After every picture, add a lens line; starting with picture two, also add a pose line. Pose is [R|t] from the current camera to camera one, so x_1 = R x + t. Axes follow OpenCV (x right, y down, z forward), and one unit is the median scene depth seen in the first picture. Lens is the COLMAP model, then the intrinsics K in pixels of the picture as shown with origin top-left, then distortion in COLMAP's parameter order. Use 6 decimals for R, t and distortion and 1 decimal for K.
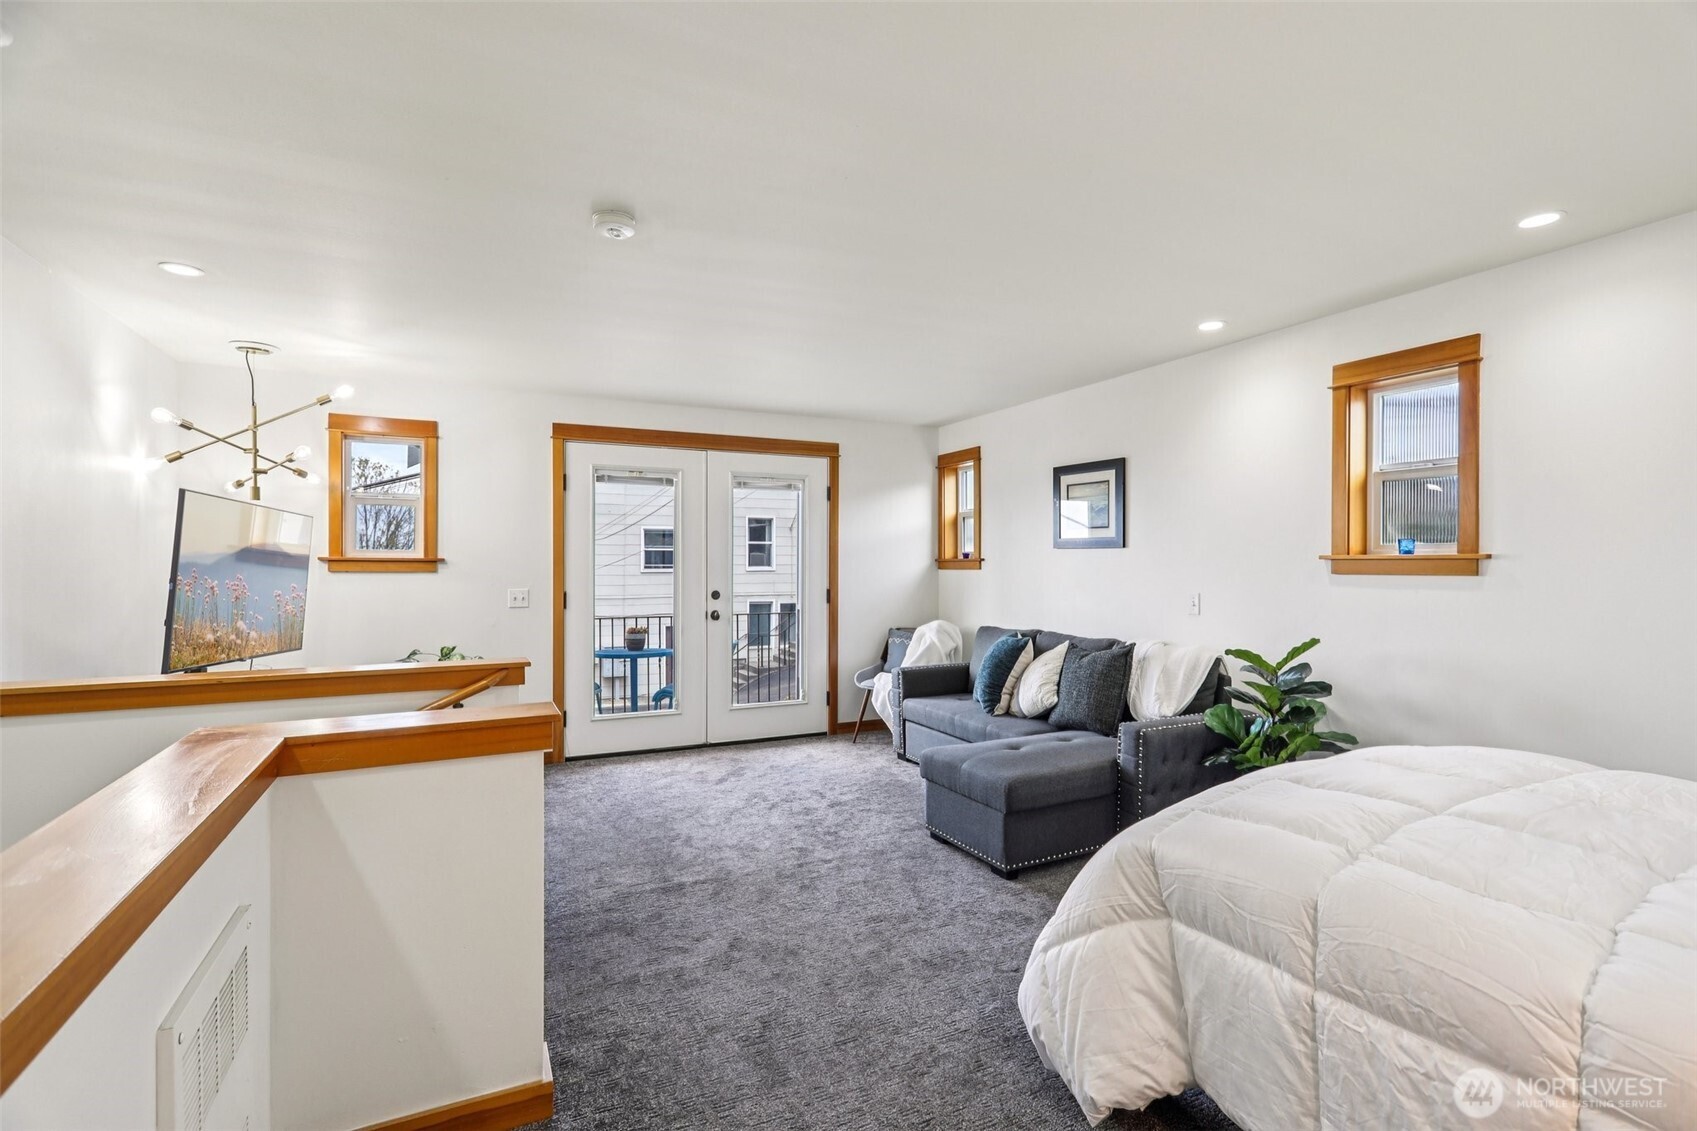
lens RADIAL K [[793.3, 0, 851.0], [0, 793.3, 563.9], [0, 0, 1]] dist [-0.006329, 0.003291]
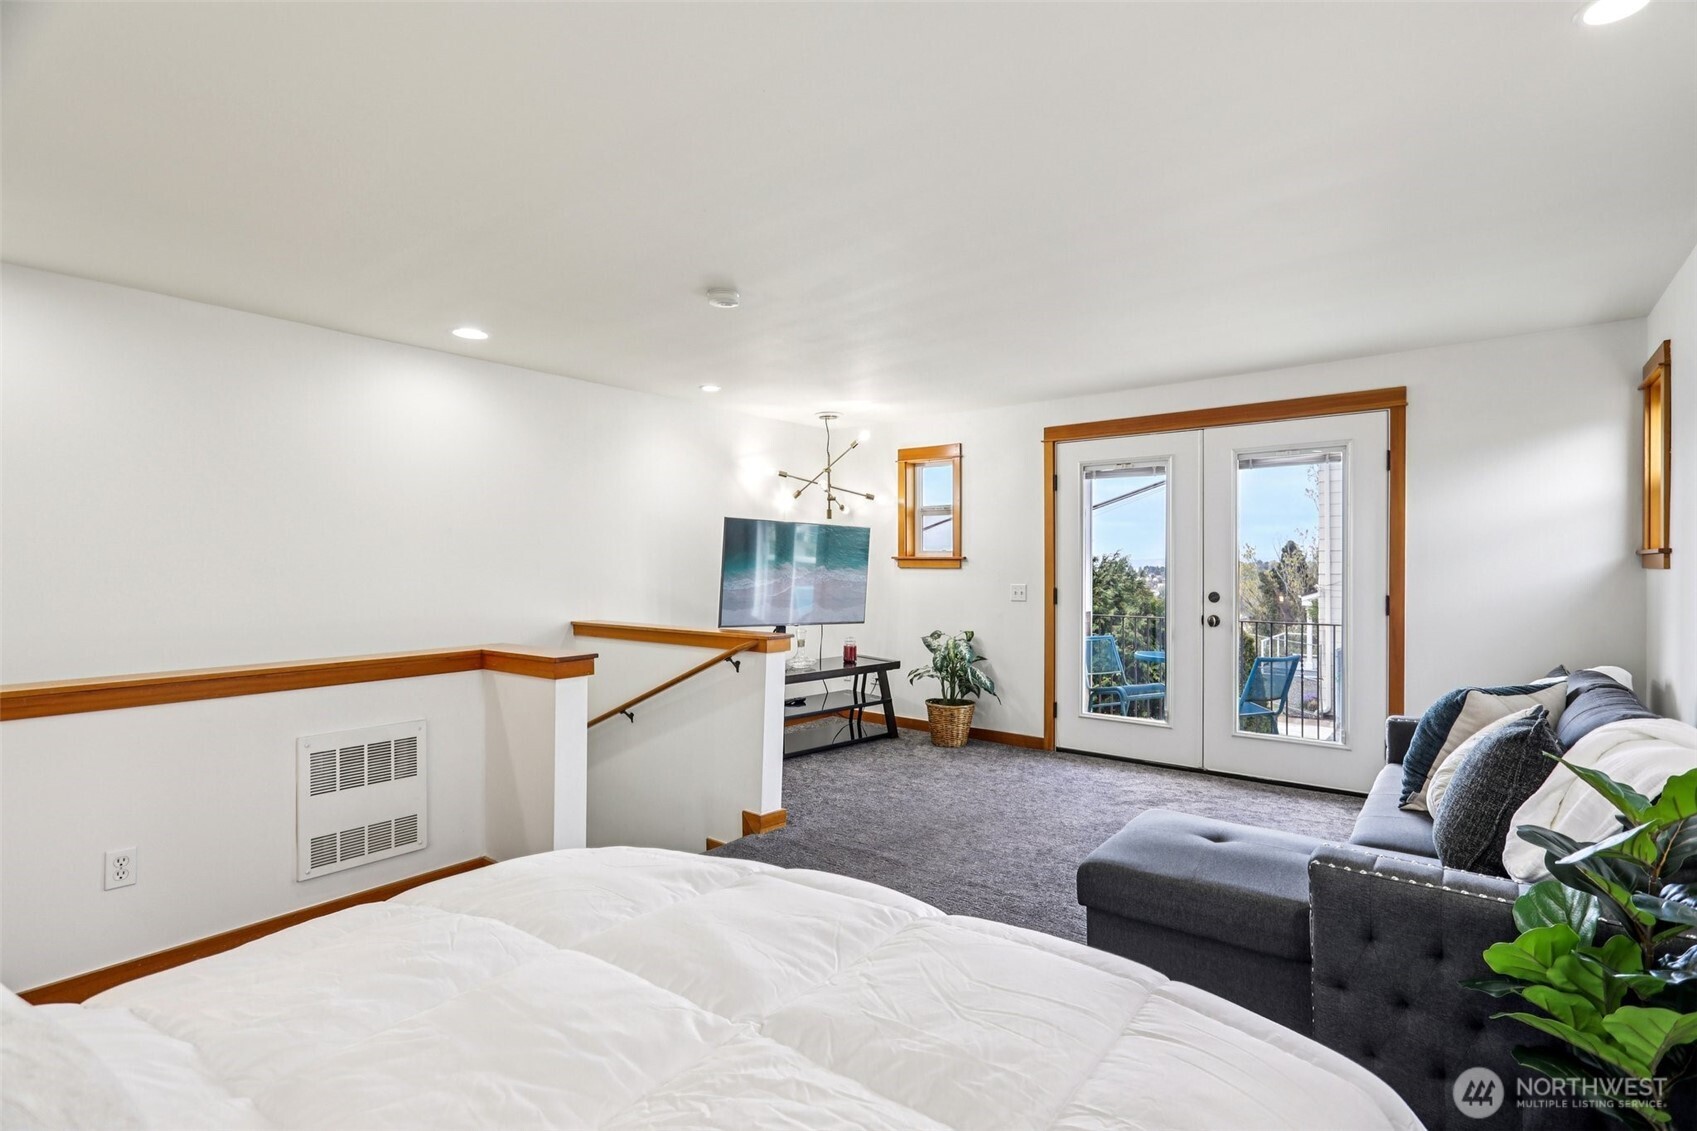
lens RADIAL K [[793.3, 0, 845.1], [0, 793.3, 563.2], [0, 0, 1]] dist [-0.006329, 0.003291]
pose [[0.436213, -0.000733, -0.899843, 0.455039], [0.003548, 0.999993, 0.000905, 0.000737], [0.899836, -0.003587, 0.436213, 0.295837]]
